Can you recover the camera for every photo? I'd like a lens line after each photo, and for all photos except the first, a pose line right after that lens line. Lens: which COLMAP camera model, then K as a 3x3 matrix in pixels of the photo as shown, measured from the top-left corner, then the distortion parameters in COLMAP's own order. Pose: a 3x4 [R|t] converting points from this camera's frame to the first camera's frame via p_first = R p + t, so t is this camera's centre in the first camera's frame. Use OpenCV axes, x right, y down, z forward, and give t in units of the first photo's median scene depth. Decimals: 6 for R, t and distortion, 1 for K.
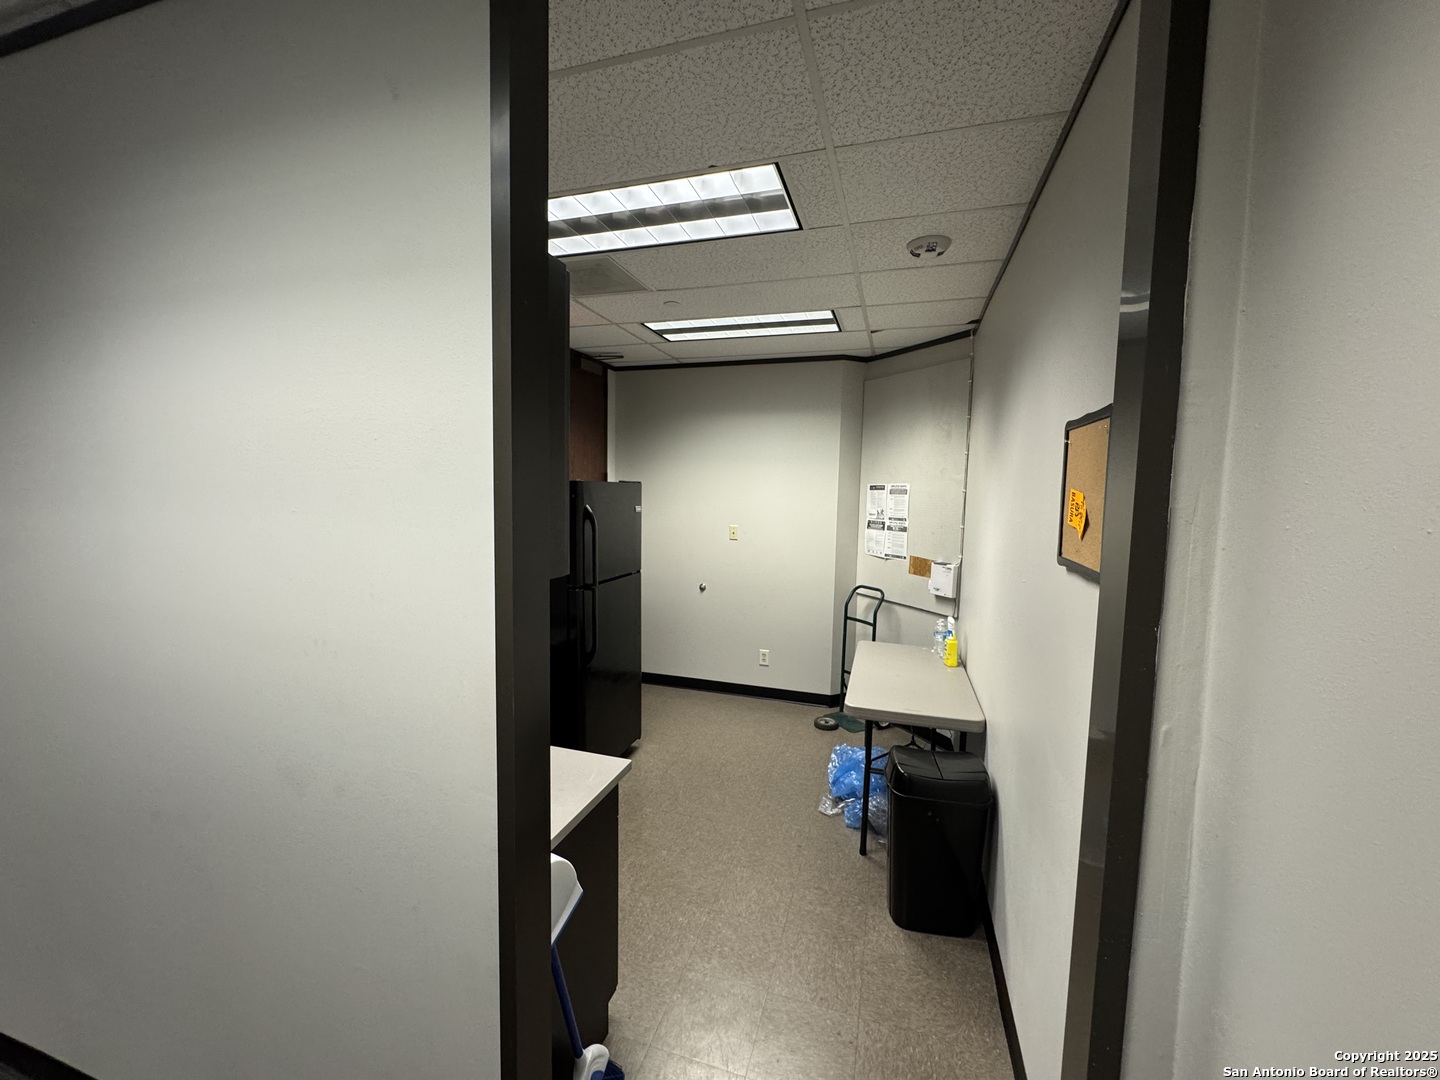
lens RADIAL K [[573.5, 0, 719.8], [0, 573.5, 537.5], [0, 0, 1]] dist [-0.006866, 0.000749]
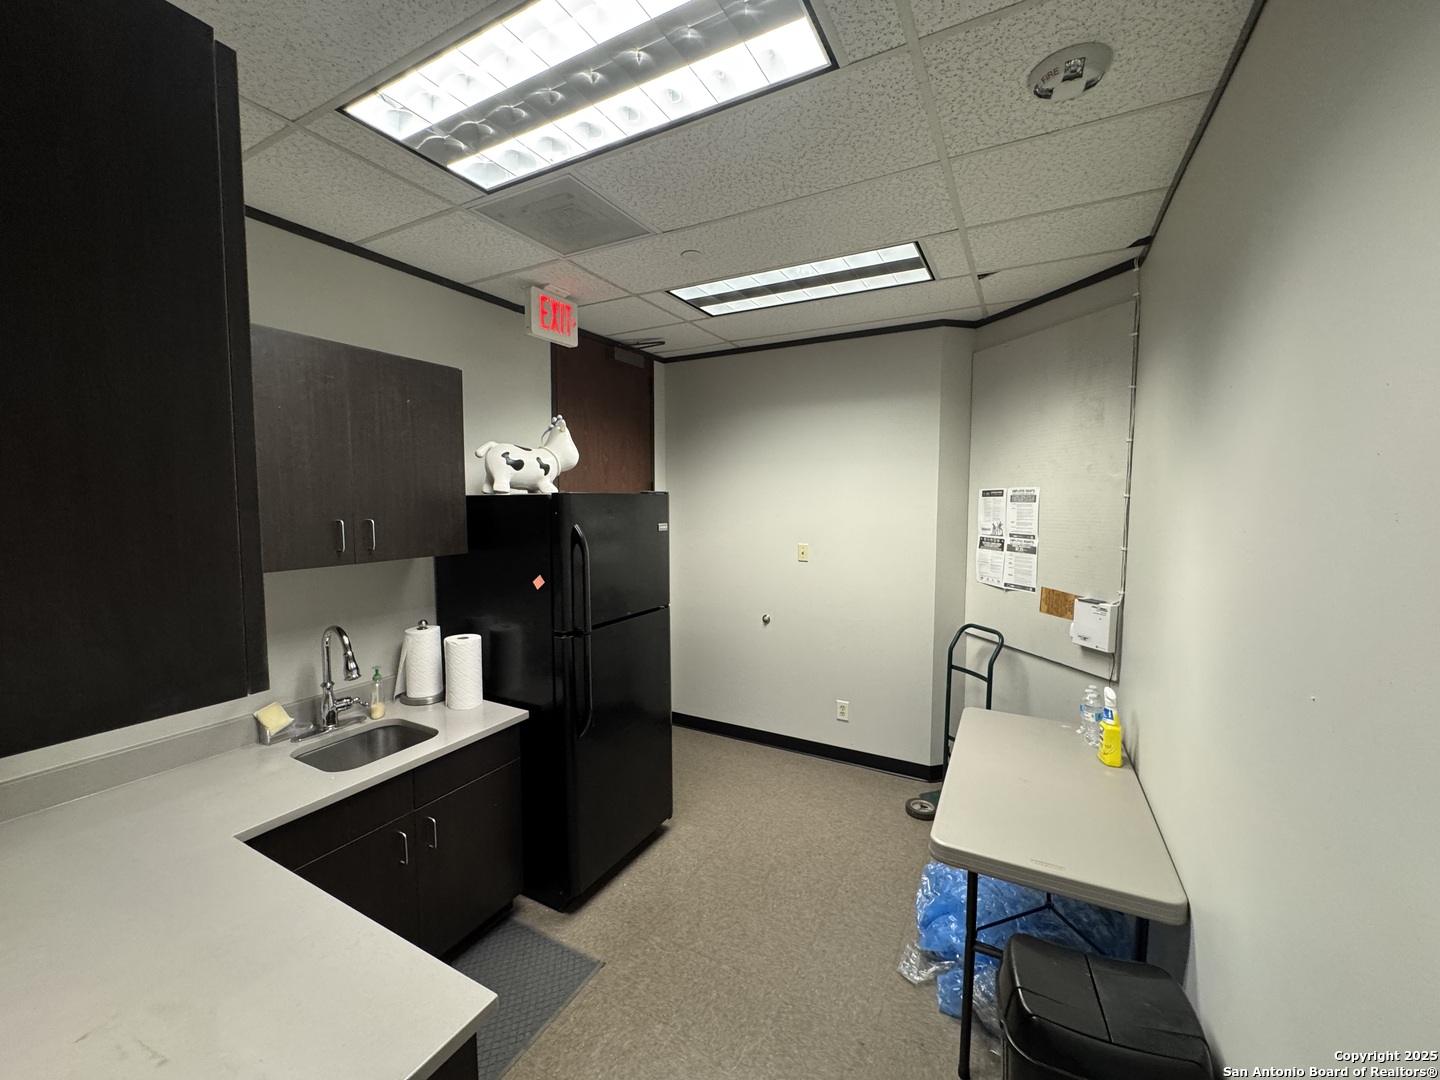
lens RADIAL K [[573.5, 0, 719.8], [0, 573.5, 537.5], [0, 0, 1]] dist [-0.006866, 0.000749]
pose [[0.981535, -0.005730, -0.191195, 0.078370], [0.002814, 0.999876, -0.015521, -0.021895], [0.191260, 0.014696, 0.981429, 0.231461]]
